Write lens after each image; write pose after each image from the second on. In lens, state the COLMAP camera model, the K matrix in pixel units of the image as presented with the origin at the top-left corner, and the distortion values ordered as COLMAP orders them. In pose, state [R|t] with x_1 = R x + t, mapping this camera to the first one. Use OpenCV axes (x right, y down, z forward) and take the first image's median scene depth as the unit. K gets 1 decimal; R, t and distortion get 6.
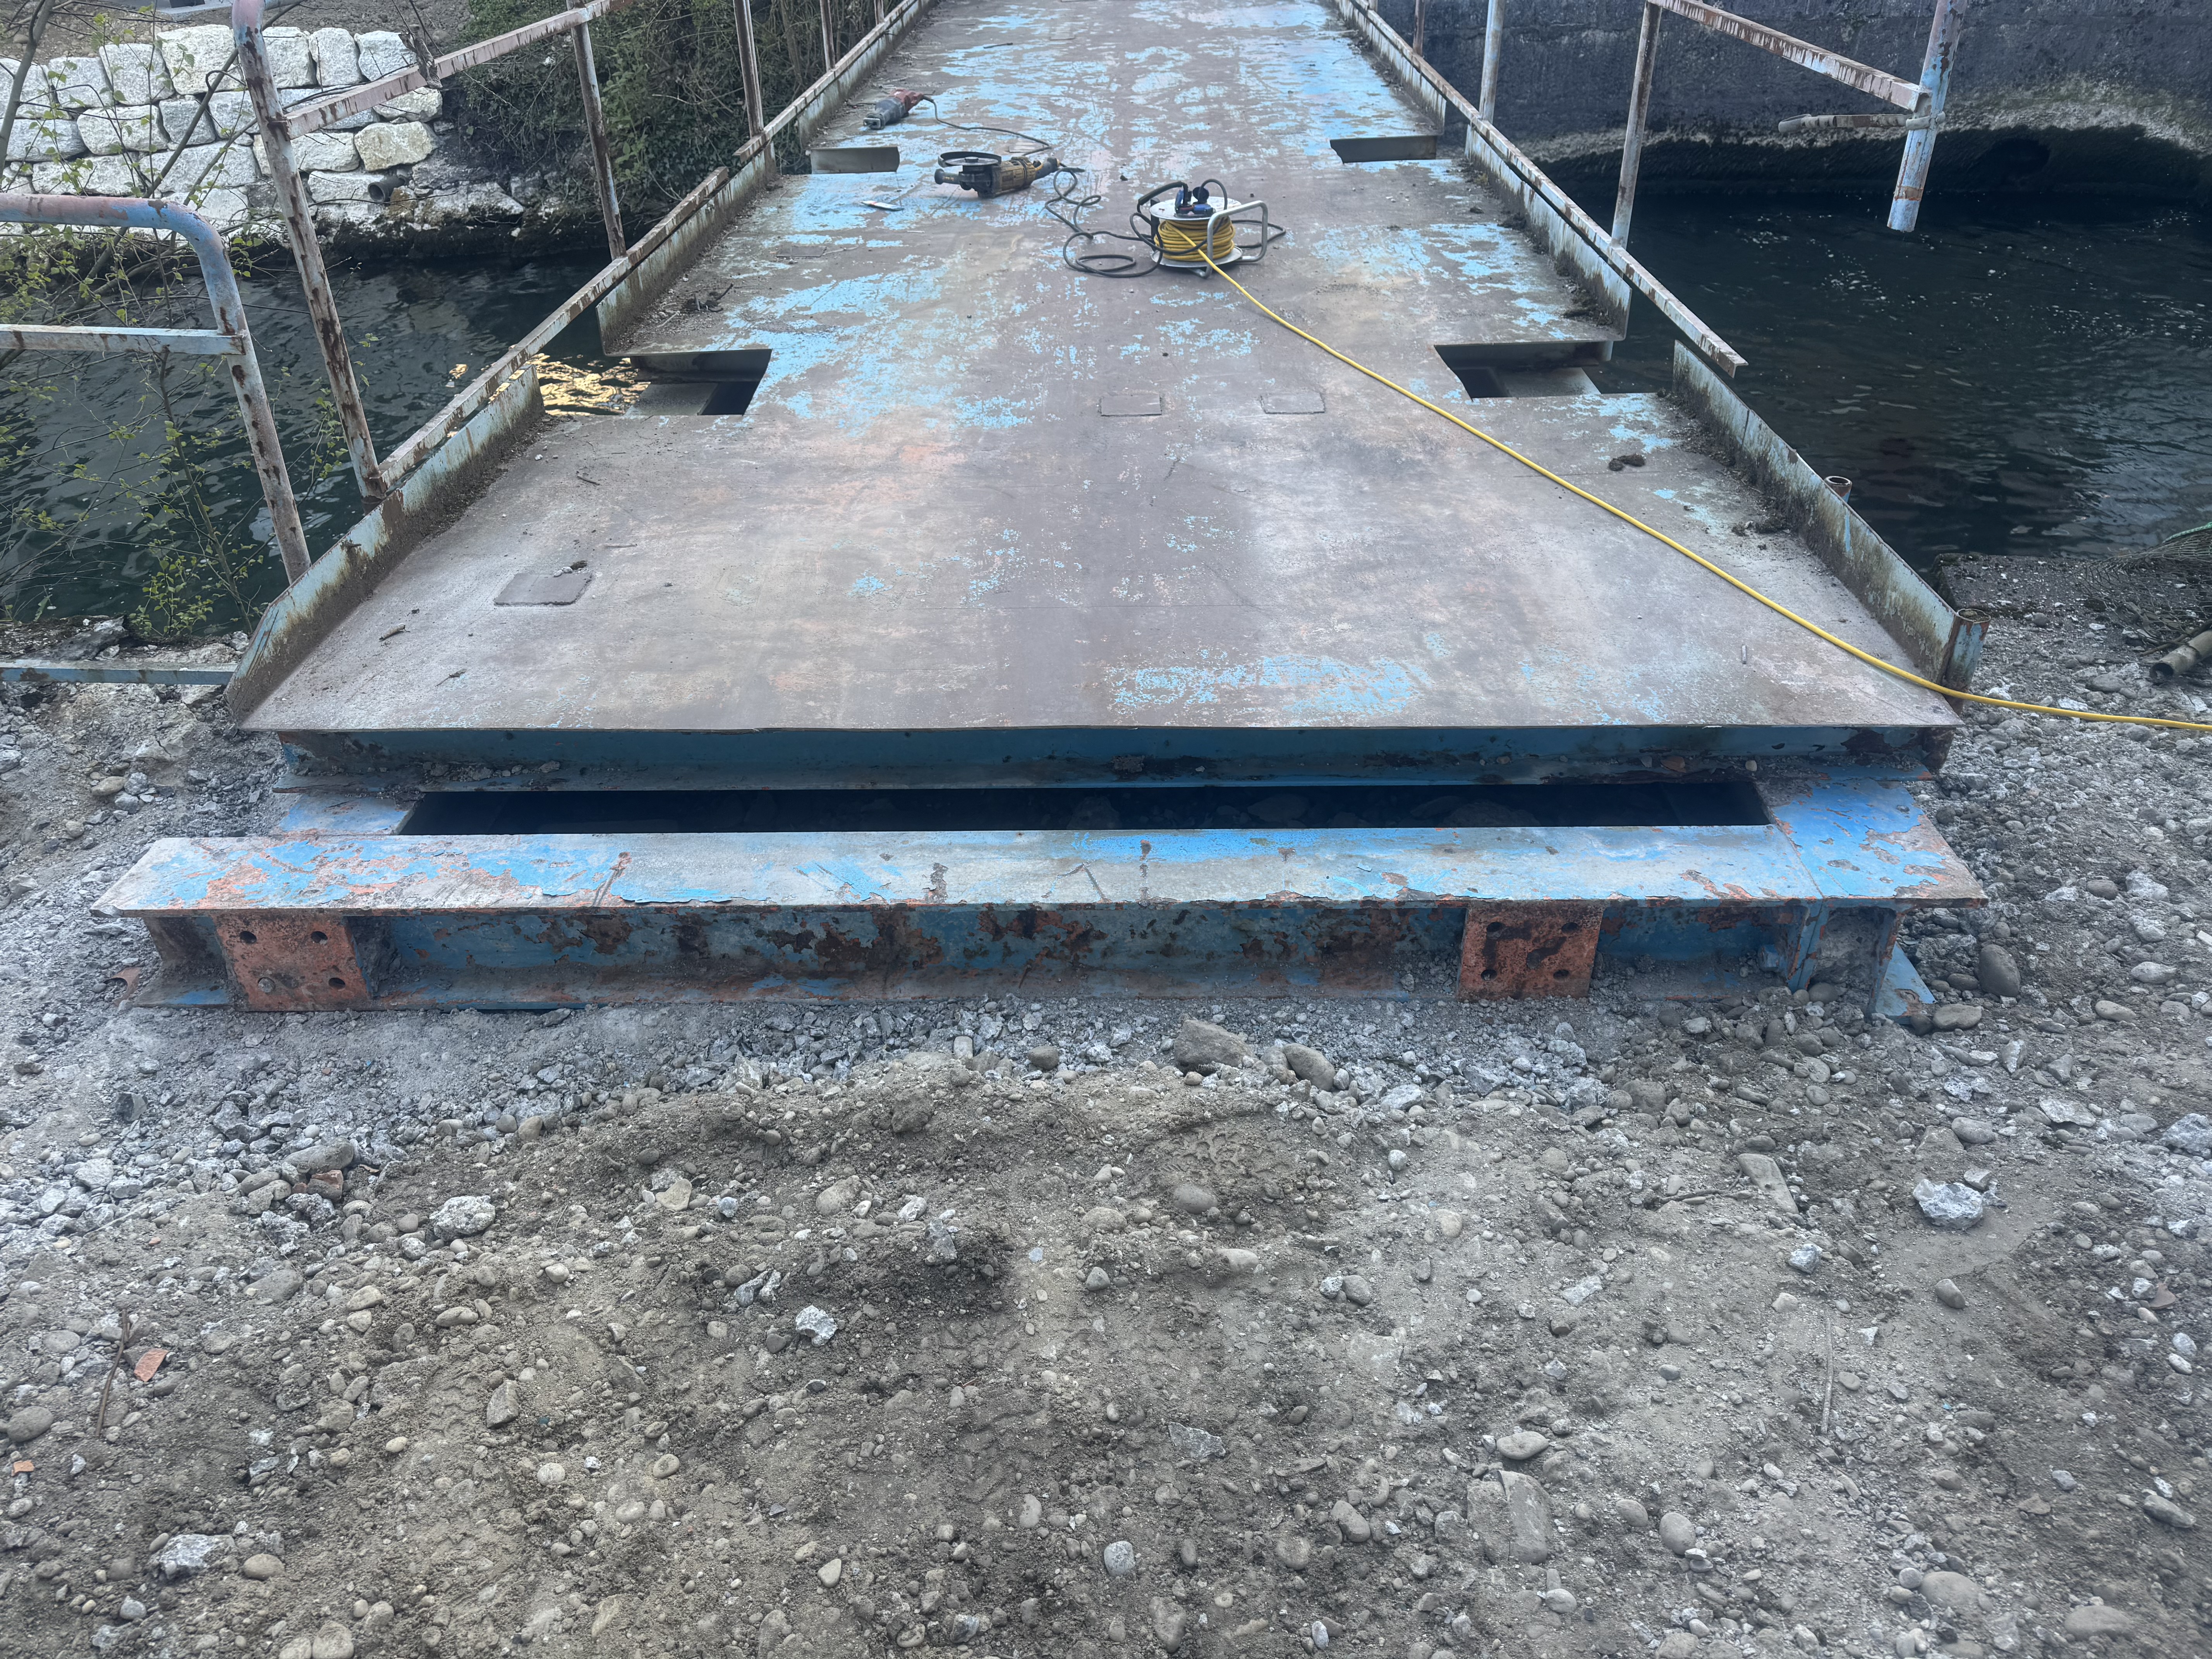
lens RADIAL K [[1564.6, 0, 1109.2], [0, 1564.6, 823.5], [0, 0, 1]] dist [0.025951, -0.017259]
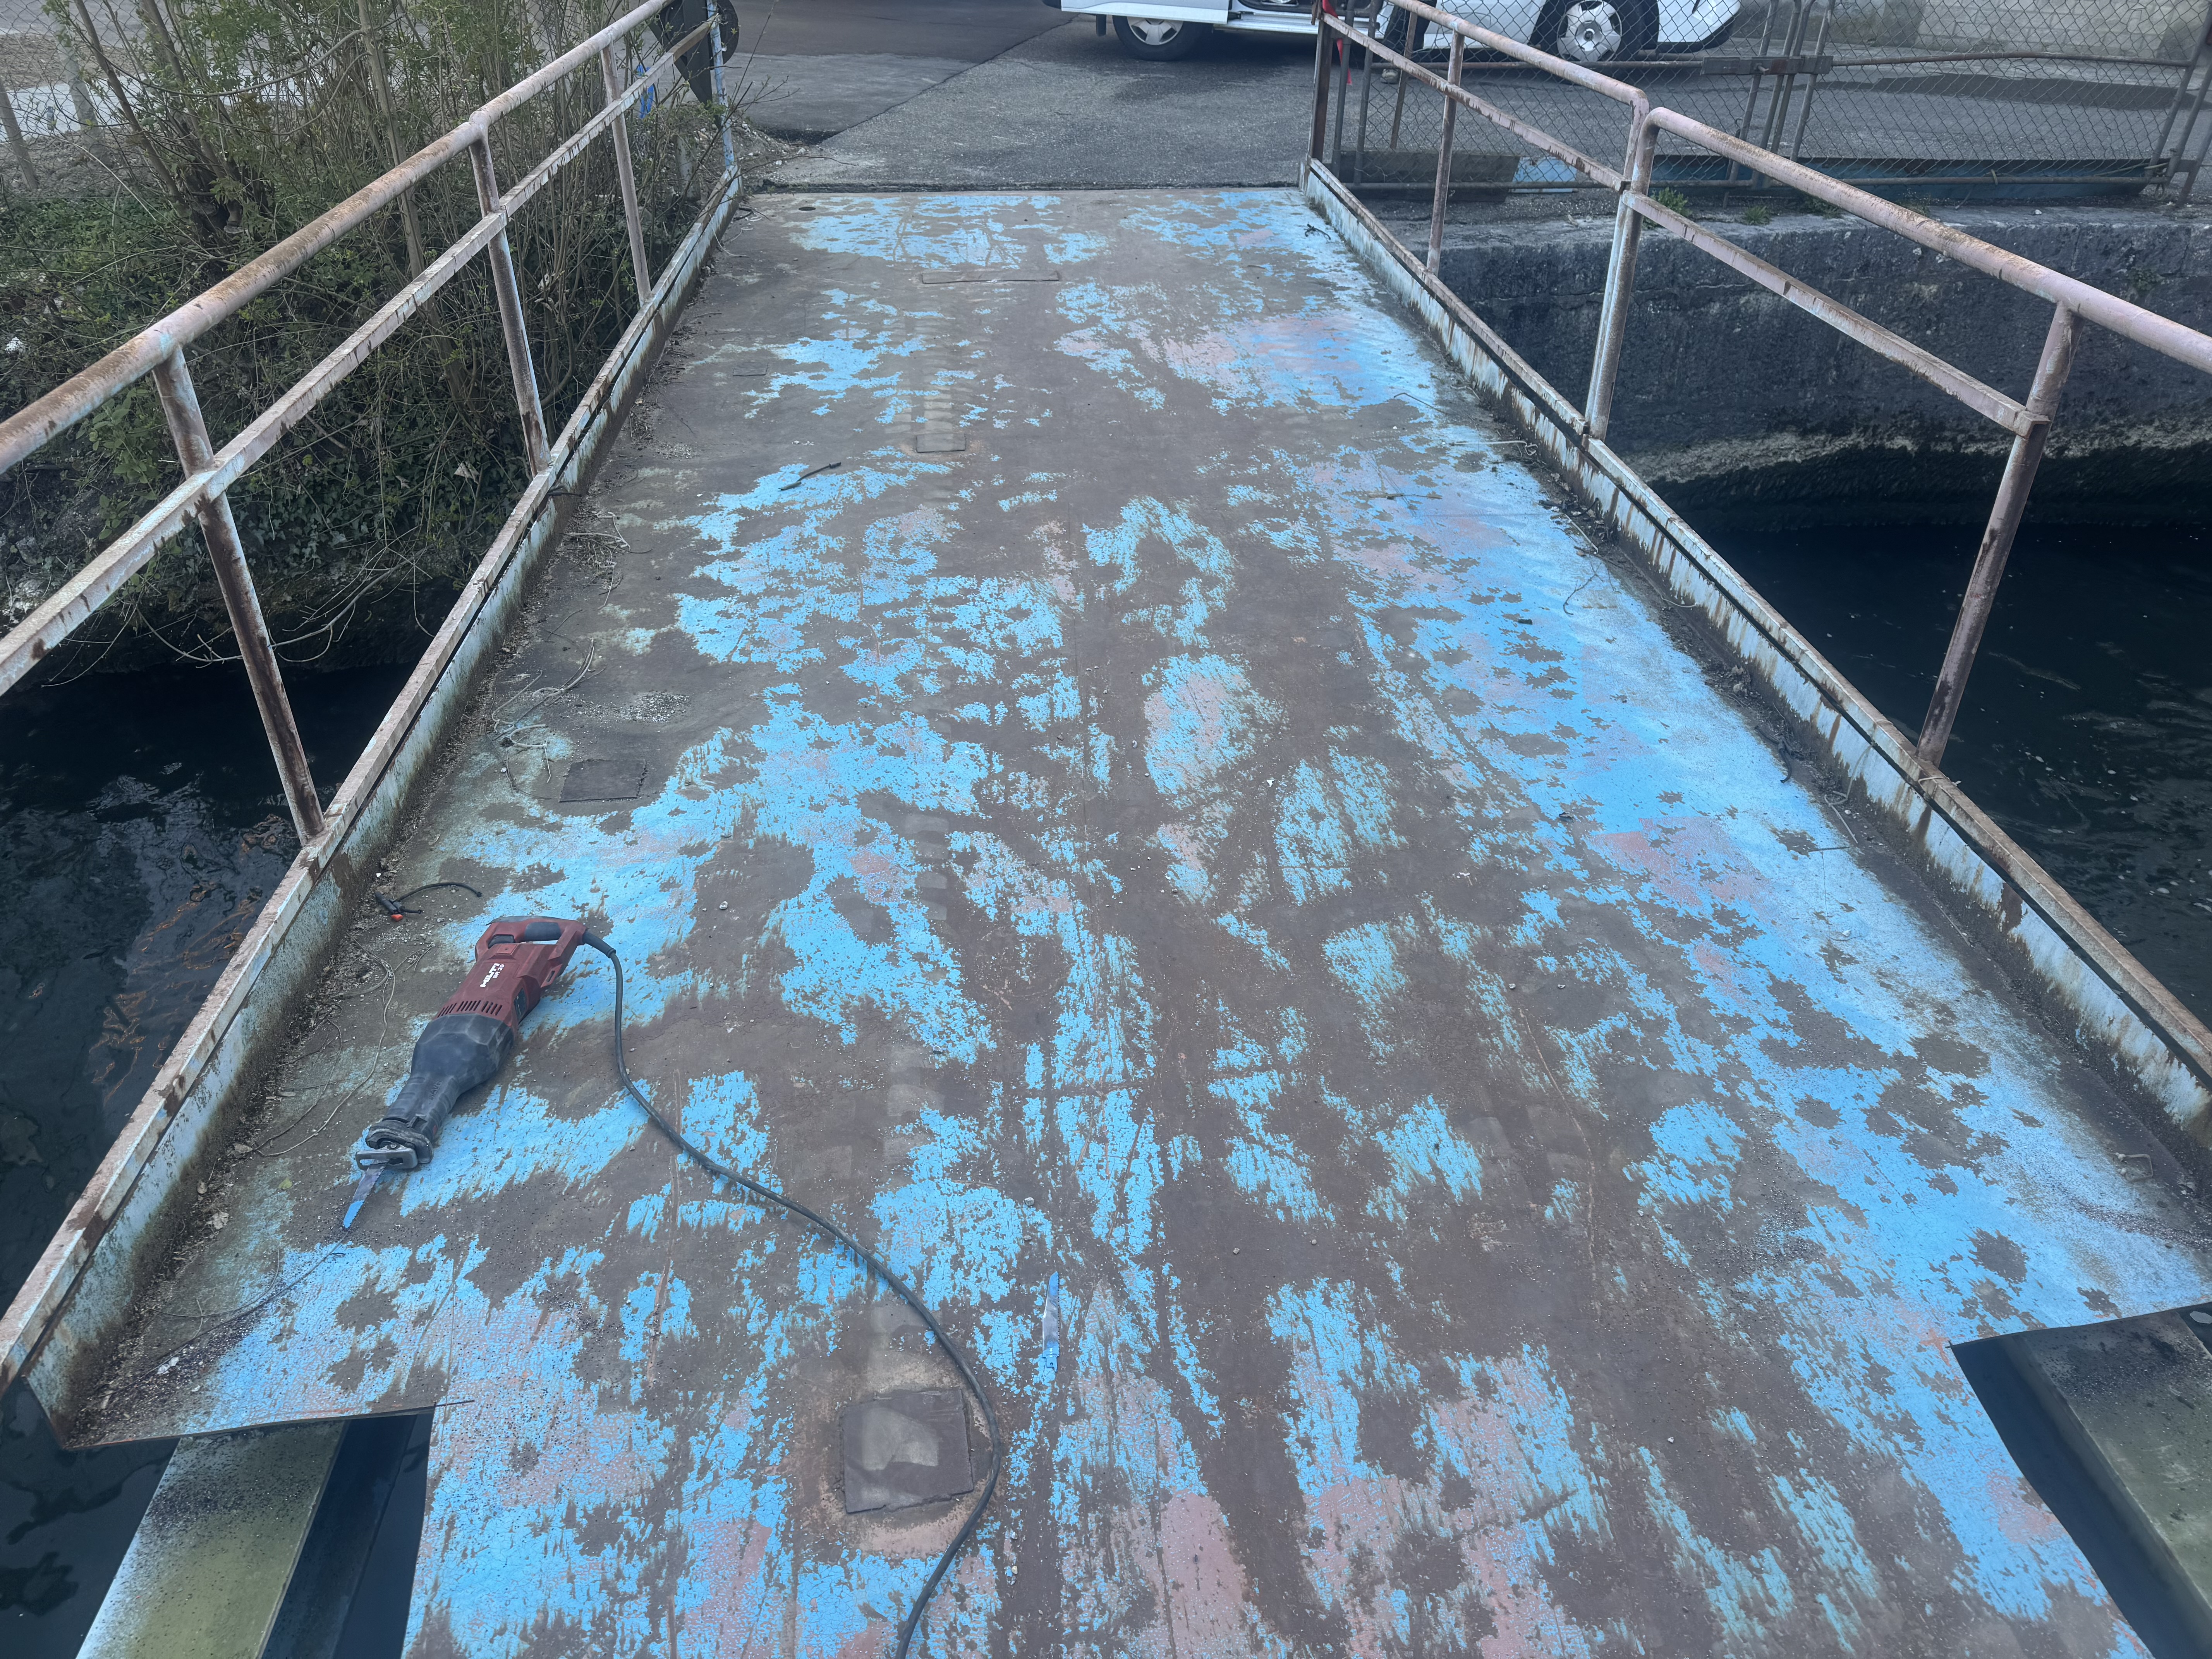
lens RADIAL K [[1564.6, 0, 1097.5], [0, 1564.6, 836.4], [0, 0, 1]] dist [0.025951, -0.017259]
pose [[0.995252, -0.030360, 0.092471, -0.023491], [0.030572, 0.999532, -0.000879, -0.292941], [-0.092401, 0.003702, 0.995715, 0.394013]]
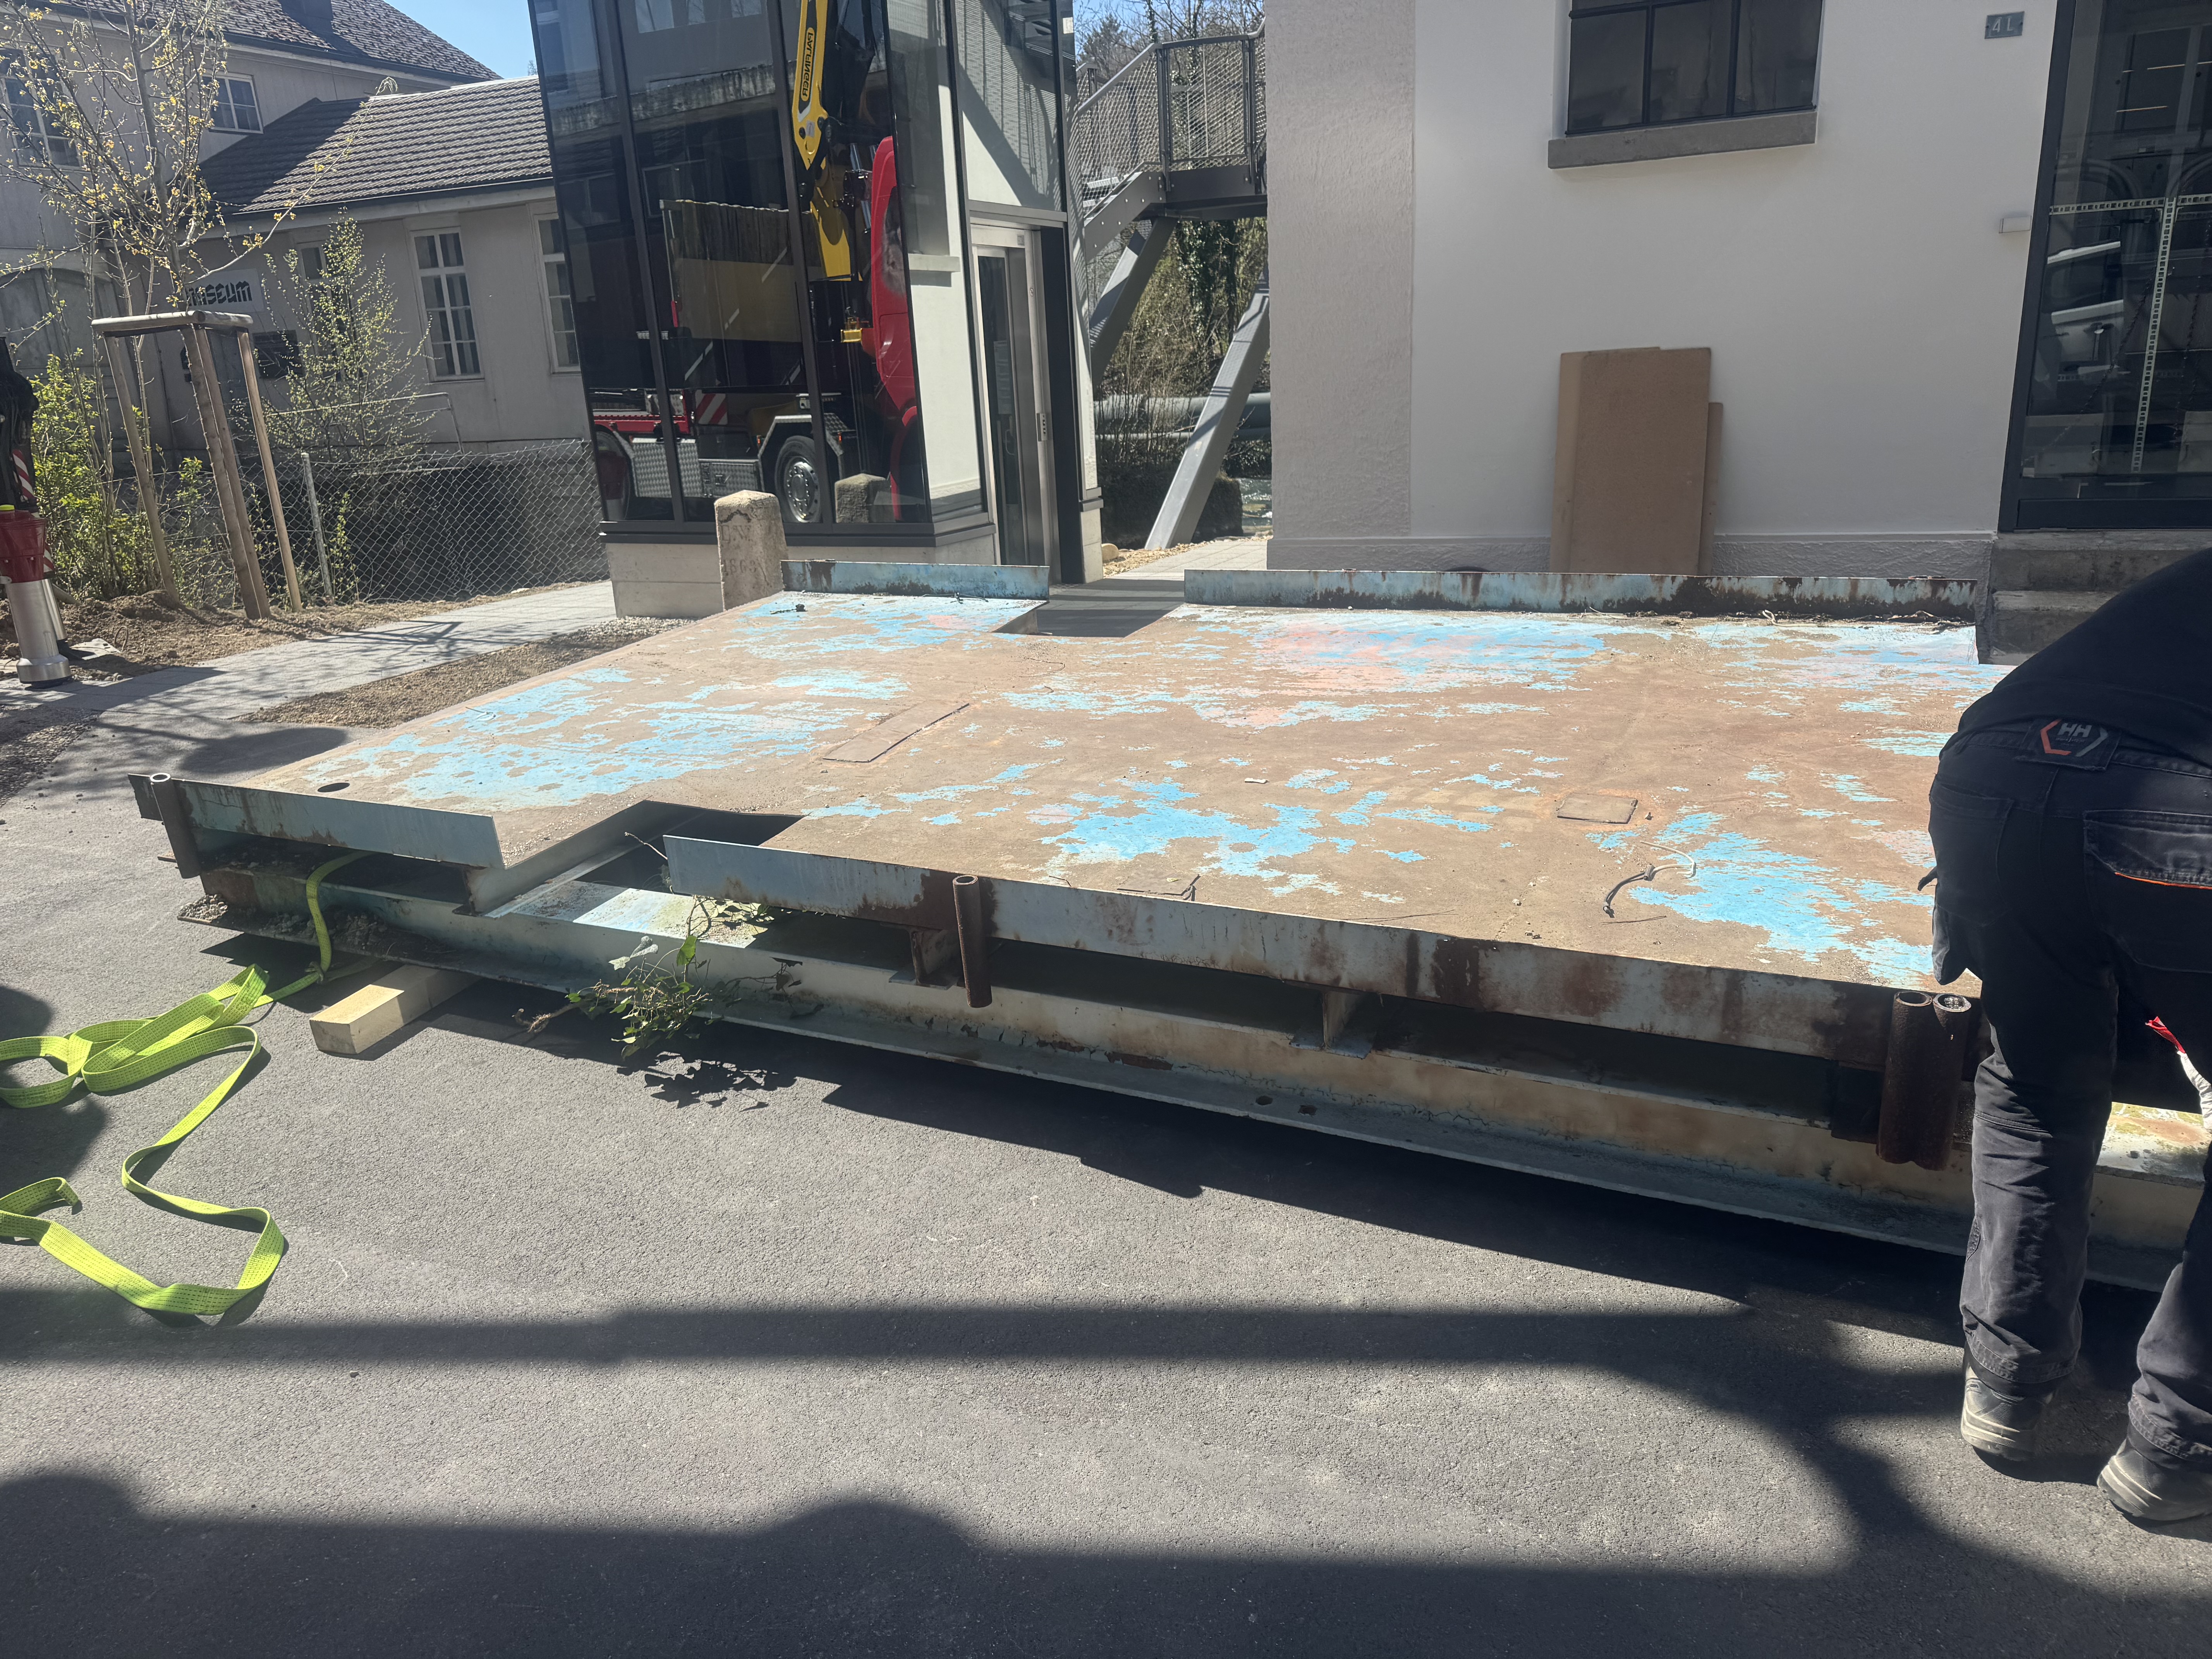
lens RADIAL K [[1564.6, 0, 1097.3], [0, 1564.6, 825.4], [0, 0, 1]] dist [0.025951, -0.017259]
pose [[0.451499, -0.338151, 0.825713, -0.296177], [0.557931, 0.829171, 0.034490, -0.448950], [-0.696320, 0.445118, 0.563035, 0.689664]]
